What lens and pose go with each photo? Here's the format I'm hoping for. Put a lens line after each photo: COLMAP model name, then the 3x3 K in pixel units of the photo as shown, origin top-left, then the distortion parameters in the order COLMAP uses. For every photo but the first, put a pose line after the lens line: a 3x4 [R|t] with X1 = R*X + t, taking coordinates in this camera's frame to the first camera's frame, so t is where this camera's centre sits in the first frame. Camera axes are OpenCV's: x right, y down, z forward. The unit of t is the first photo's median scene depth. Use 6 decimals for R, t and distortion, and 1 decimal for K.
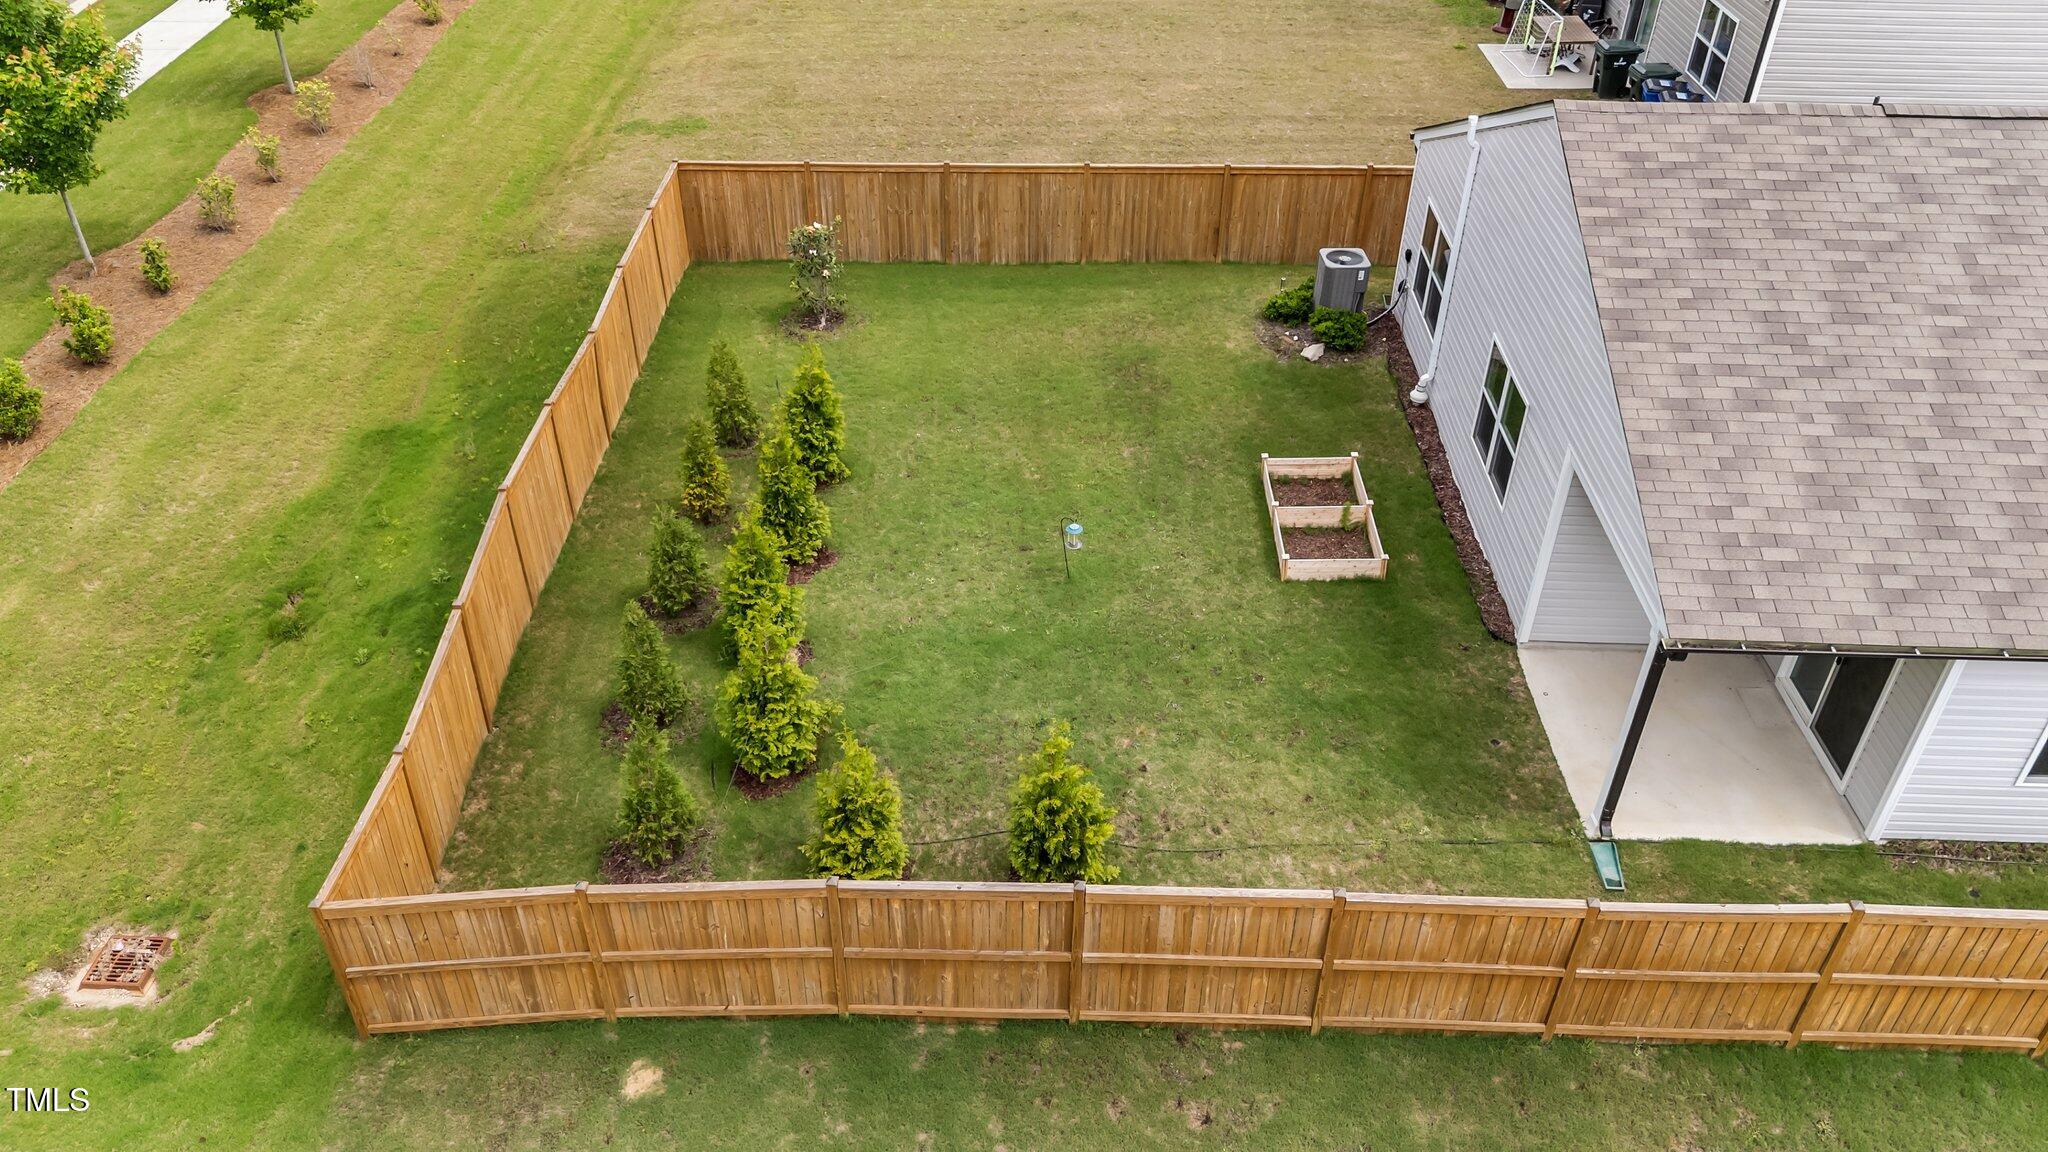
lens RADIAL K [[1492.2, 0, 1024.0], [0, 1492.2, 576.0], [0, 0, 1]] dist [0.063353, -0.072464]
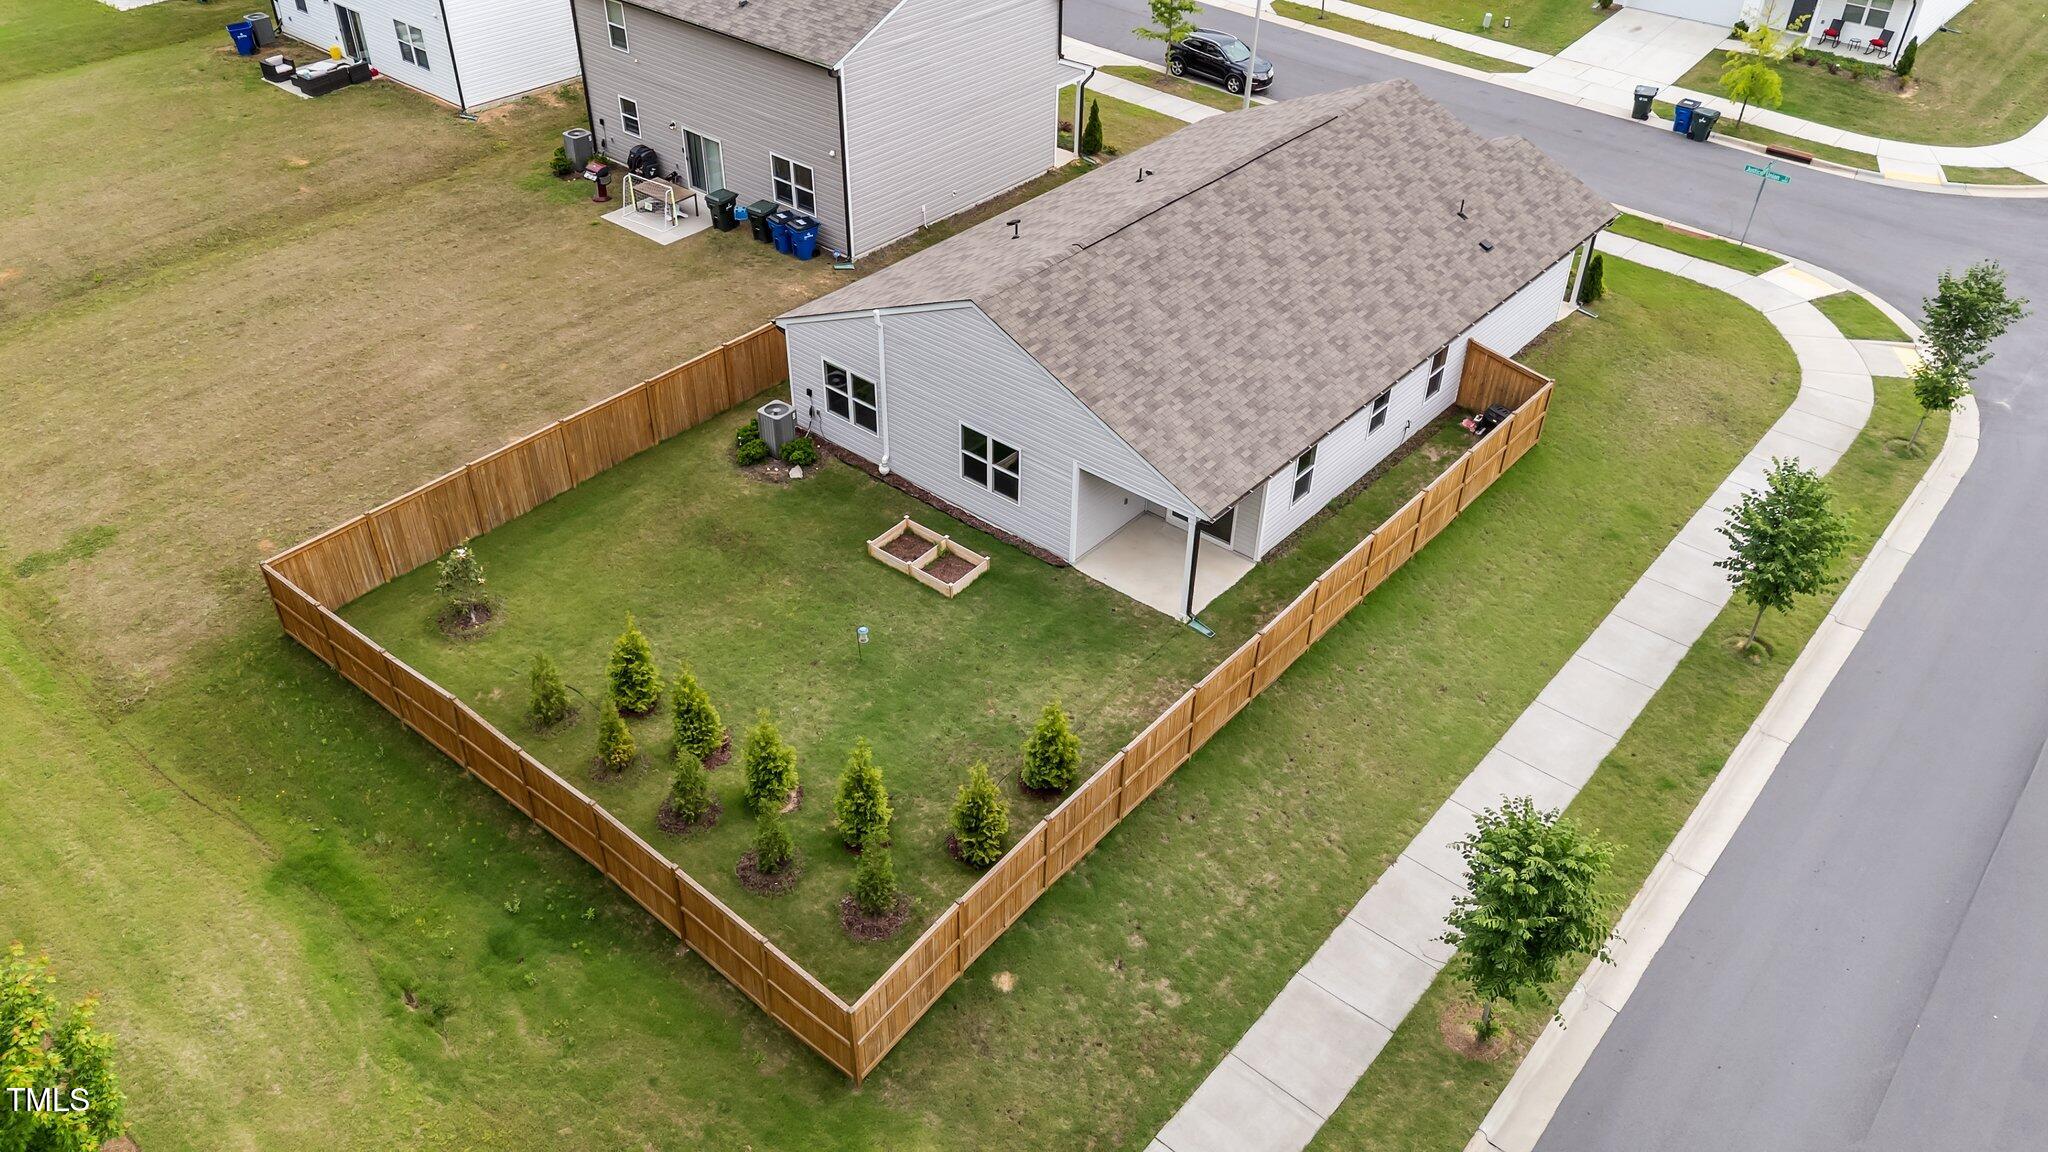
lens RADIAL K [[1519.5, 0, 1019.7], [0, 1519.5, 560.5], [0, 0, 1]] dist [0.065095, -0.062613]
pose [[0.624663, -0.462452, 0.629232, -0.837491], [0.457414, 0.869767, 0.185140, -0.316667], [-0.632904, 0.172170, 0.754844, -0.356041]]
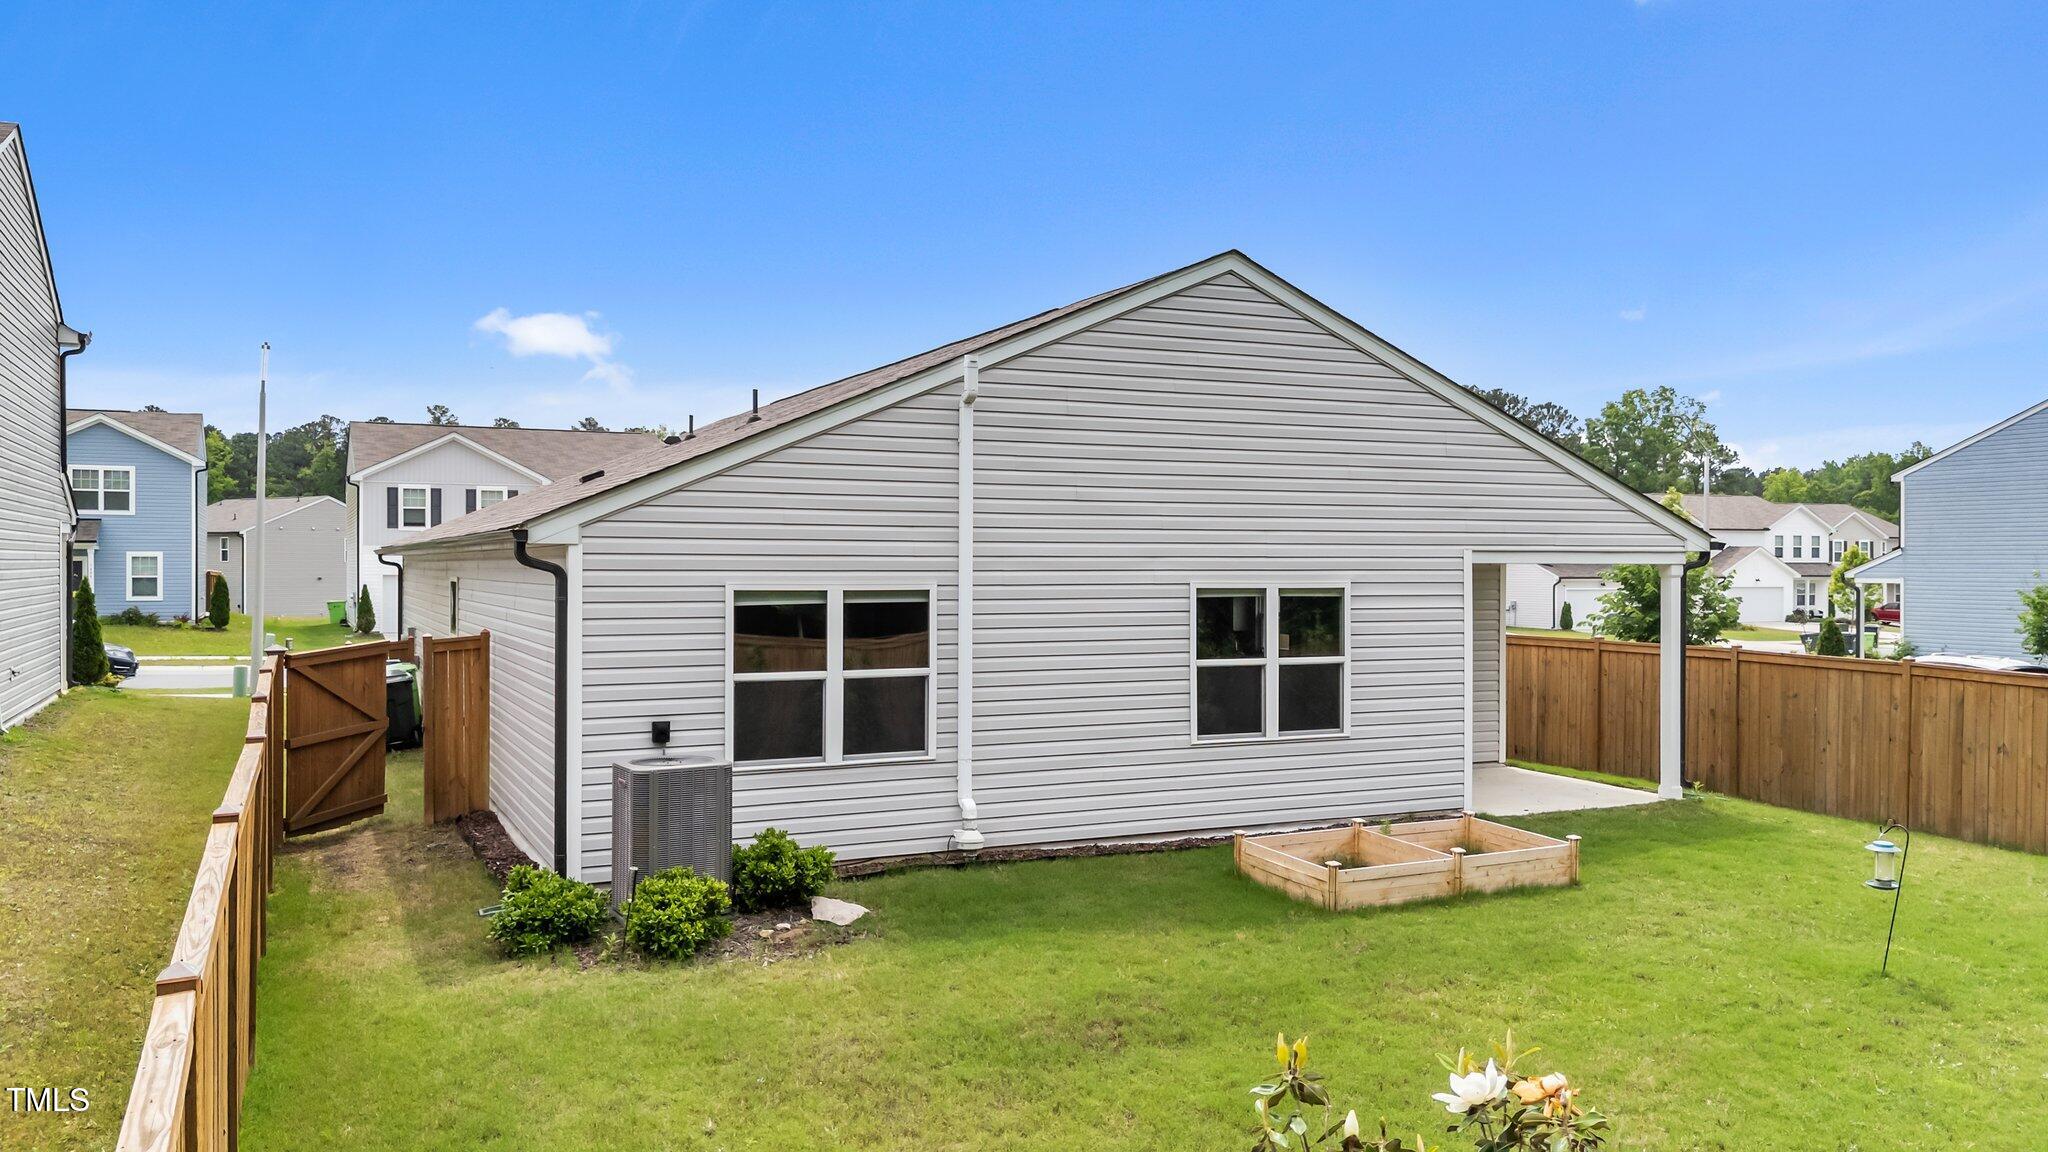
lens RADIAL K [[1519.5, 0, 1019.7], [0, 1519.5, 560.5], [0, 0, 1]] dist [0.065095, -0.062613]
pose [[-0.454126, -0.011942, 0.890857, -0.309670], [0.522977, 0.805944, 0.277398, -0.420459], [-0.721293, 0.591872, -0.359755, 1.325577]]
